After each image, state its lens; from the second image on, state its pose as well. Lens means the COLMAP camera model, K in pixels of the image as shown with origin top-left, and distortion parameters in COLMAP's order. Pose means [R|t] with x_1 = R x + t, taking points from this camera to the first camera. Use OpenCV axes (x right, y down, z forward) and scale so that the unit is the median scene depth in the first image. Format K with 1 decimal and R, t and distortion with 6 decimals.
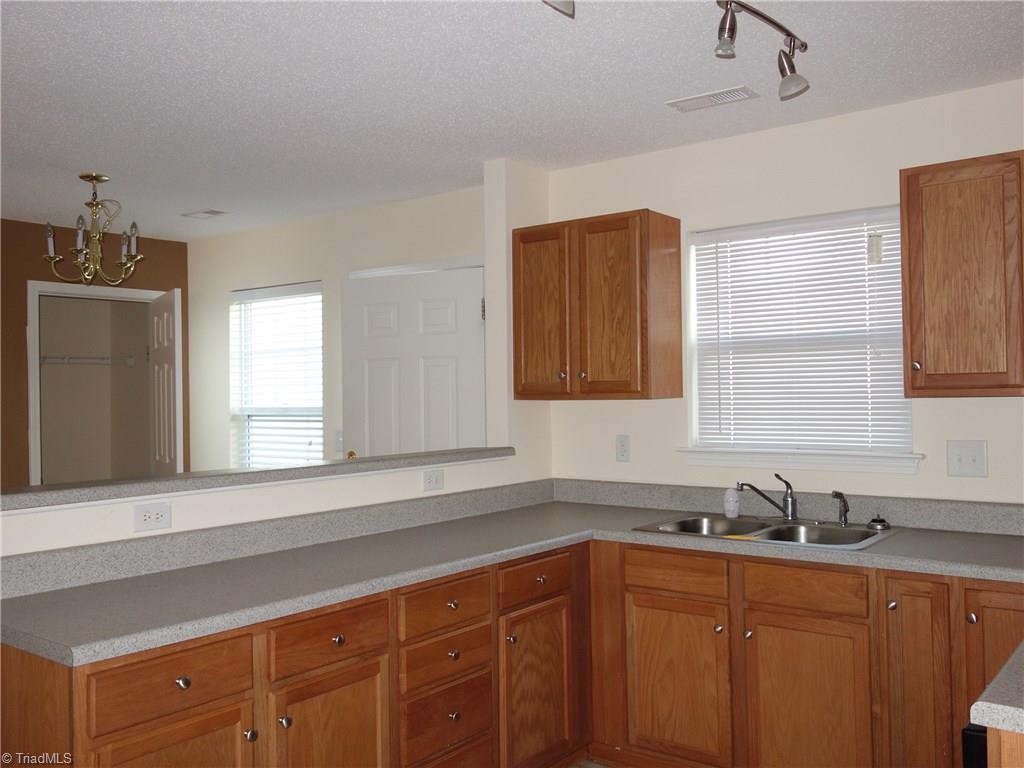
lens RADIAL K [[910.8, 0, 511.9], [0, 910.8, 384.7], [0, 0, 1]] dist [0.010423, 0.006081]
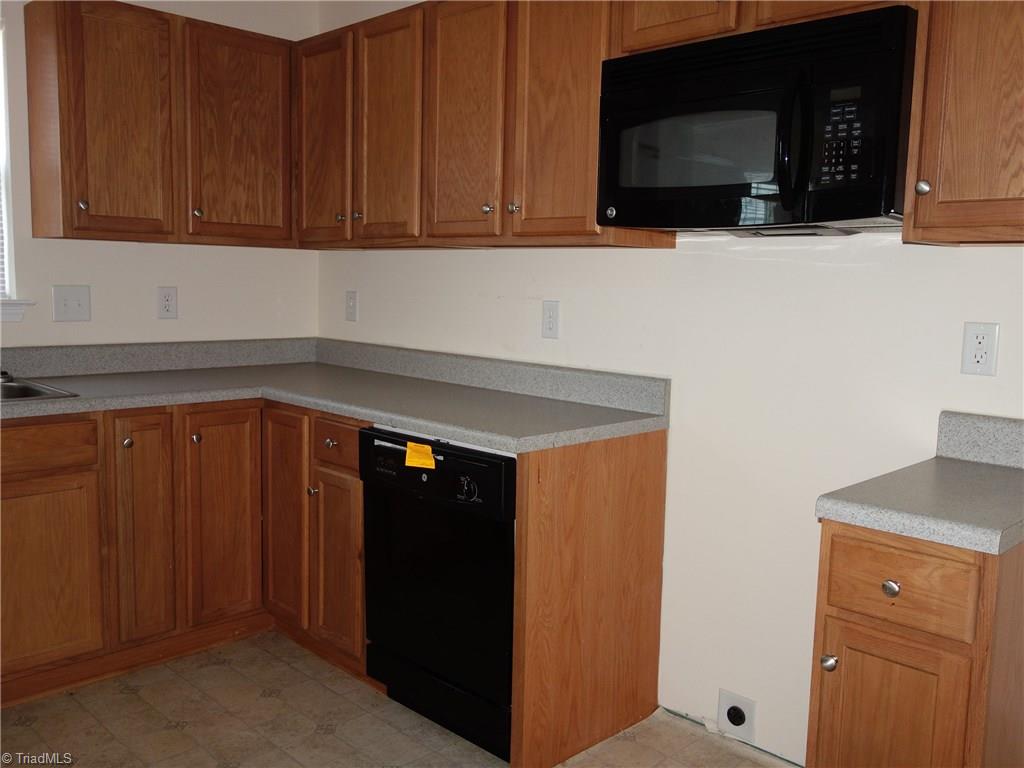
lens RADIAL K [[910.8, 0, 512.8], [0, 910.8, 386.9], [0, 0, 1]] dist [0.010423, 0.006081]
pose [[0.121277, -0.096910, 0.987877, -0.496465], [-0.035037, 0.994185, 0.101830, 0.058456], [-0.992000, -0.046962, 0.117176, 0.437802]]
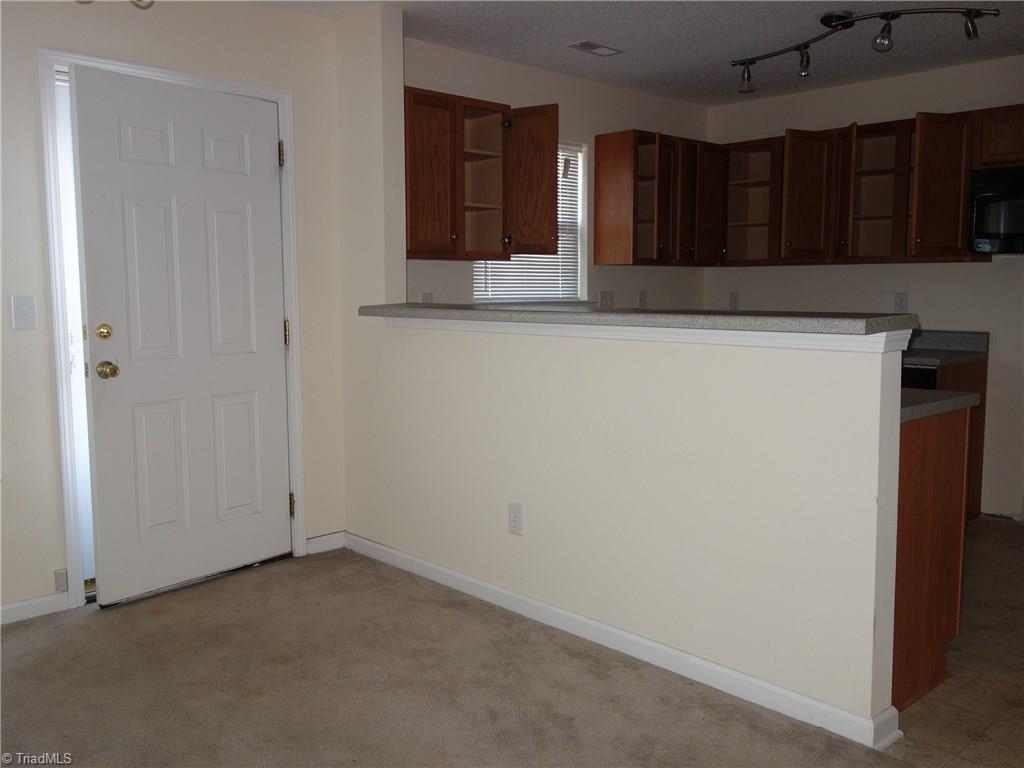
lens RADIAL K [[910.8, 0, 510.9], [0, 910.8, 380.3], [0, 0, 1]] dist [0.010423, 0.006081]
pose [[0.159419, -0.086072, 0.983452, -1.402358], [-0.010205, 0.995995, 0.088824, 0.084803], [-0.987158, -0.024197, 0.157902, 0.998580]]
